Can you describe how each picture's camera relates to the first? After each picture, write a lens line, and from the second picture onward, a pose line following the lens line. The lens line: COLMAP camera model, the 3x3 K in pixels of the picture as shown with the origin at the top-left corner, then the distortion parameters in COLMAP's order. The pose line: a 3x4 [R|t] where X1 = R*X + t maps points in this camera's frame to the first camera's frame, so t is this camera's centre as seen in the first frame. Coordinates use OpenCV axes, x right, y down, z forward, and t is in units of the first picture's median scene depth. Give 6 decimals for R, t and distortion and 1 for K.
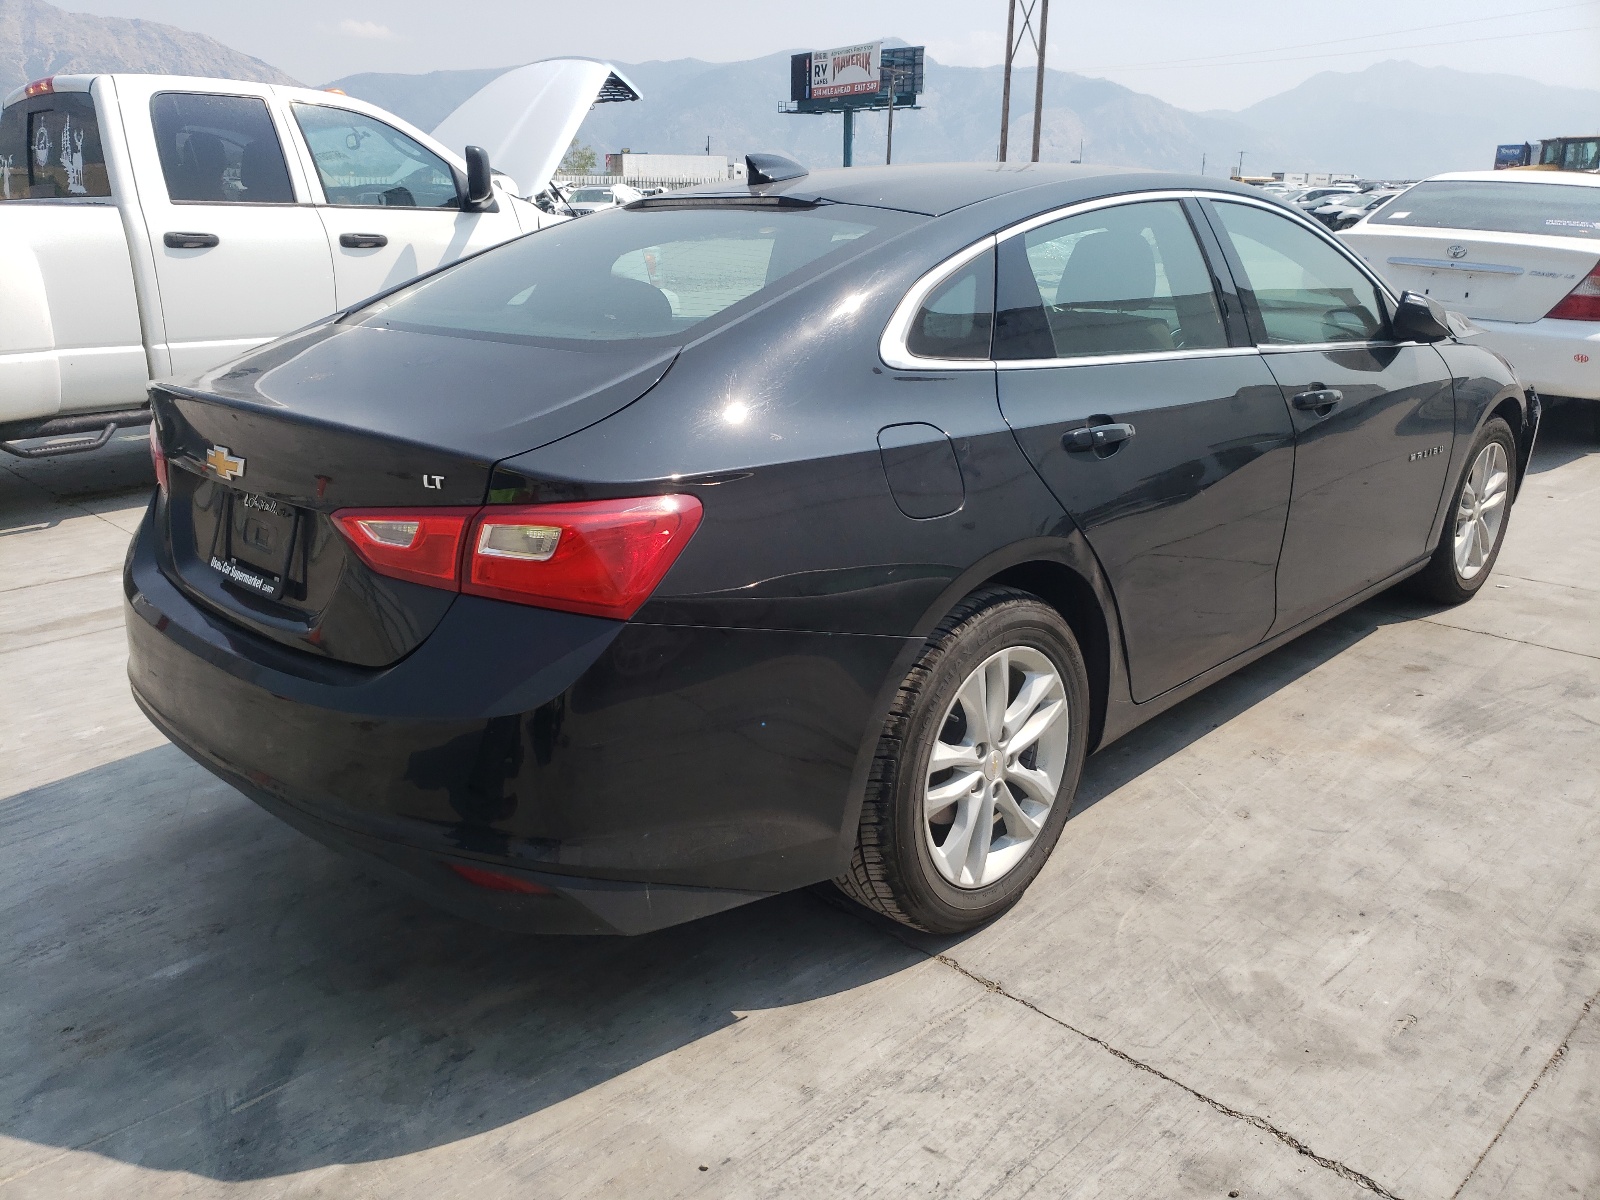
lens RADIAL K [[1259.1, 0, 787.3], [0, 1259.1, 593.3], [0, 0, 1]] dist [0.008901, 0.012705]
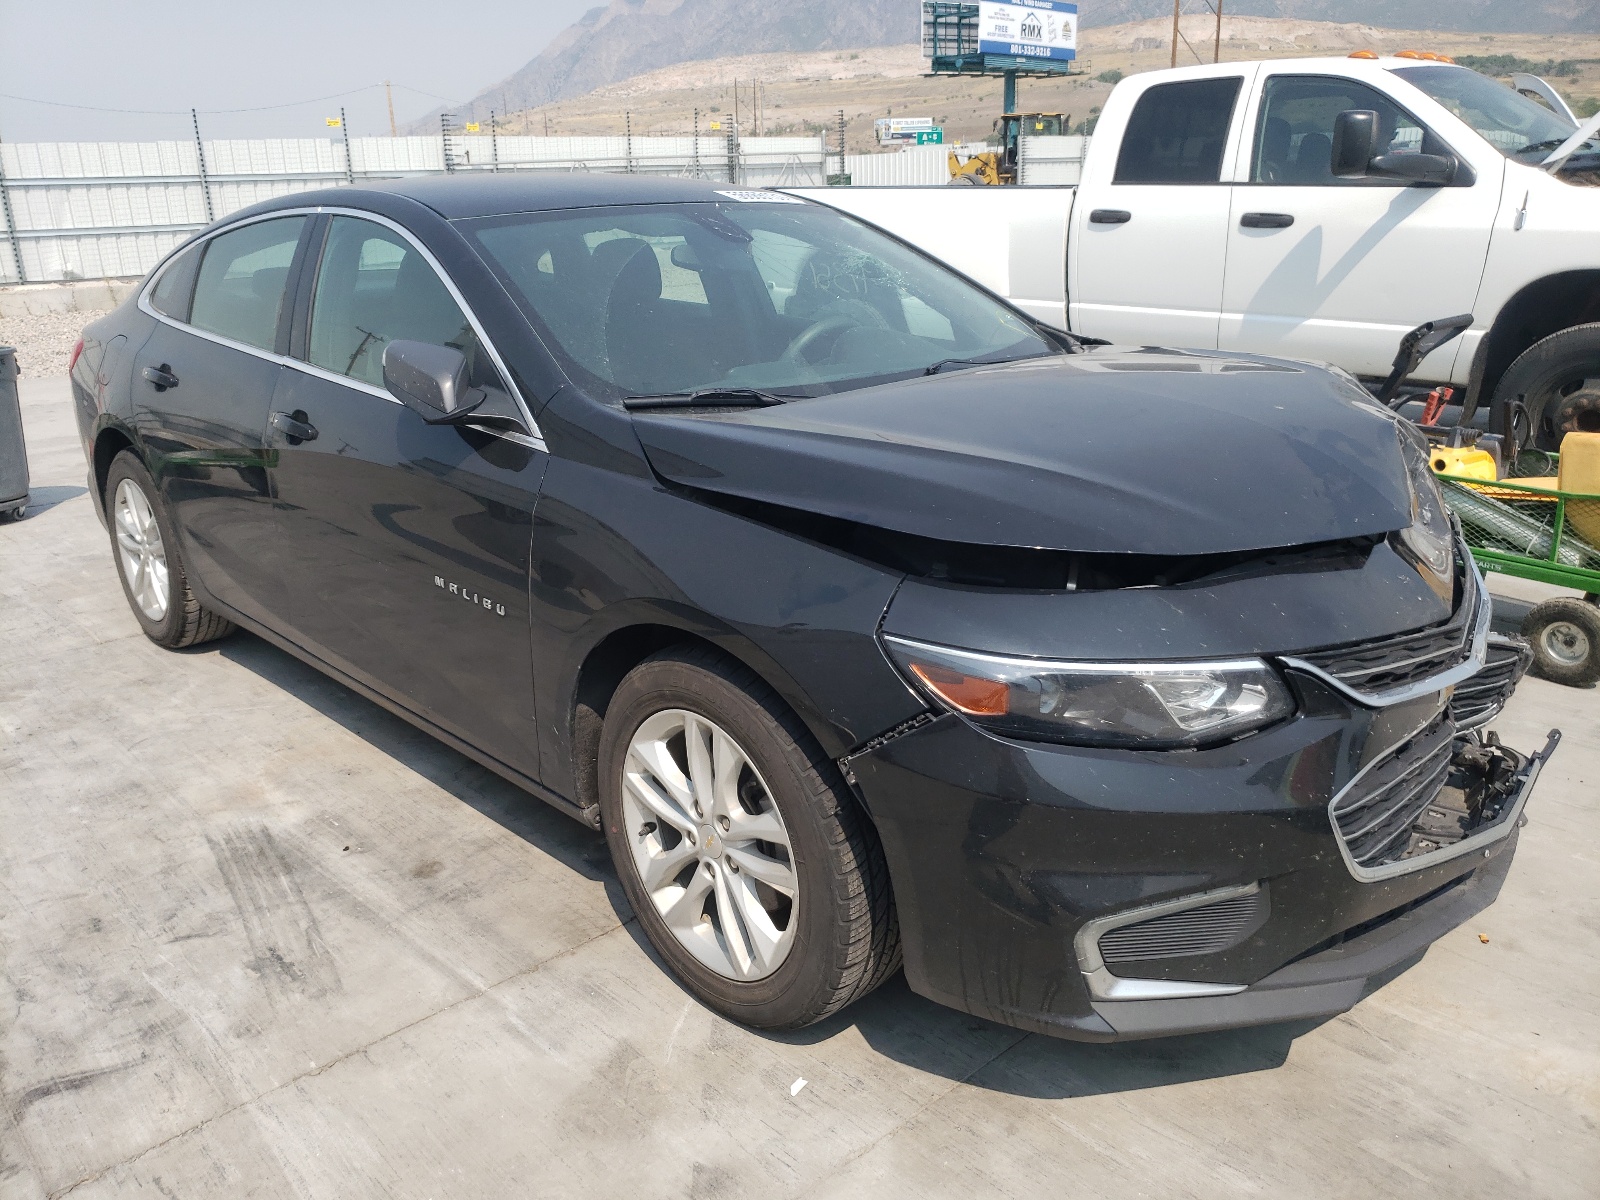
lens RADIAL K [[1259.1, 0, 792.2], [0, 1259.1, 615.6], [0, 0, 1]] dist [0.008901, 0.012705]
pose [[-0.034822, 0.331727, -0.942732, 1.275508], [-0.269924, 0.905125, 0.328465, -0.420115], [0.962252, 0.265904, 0.058023, 1.260665]]
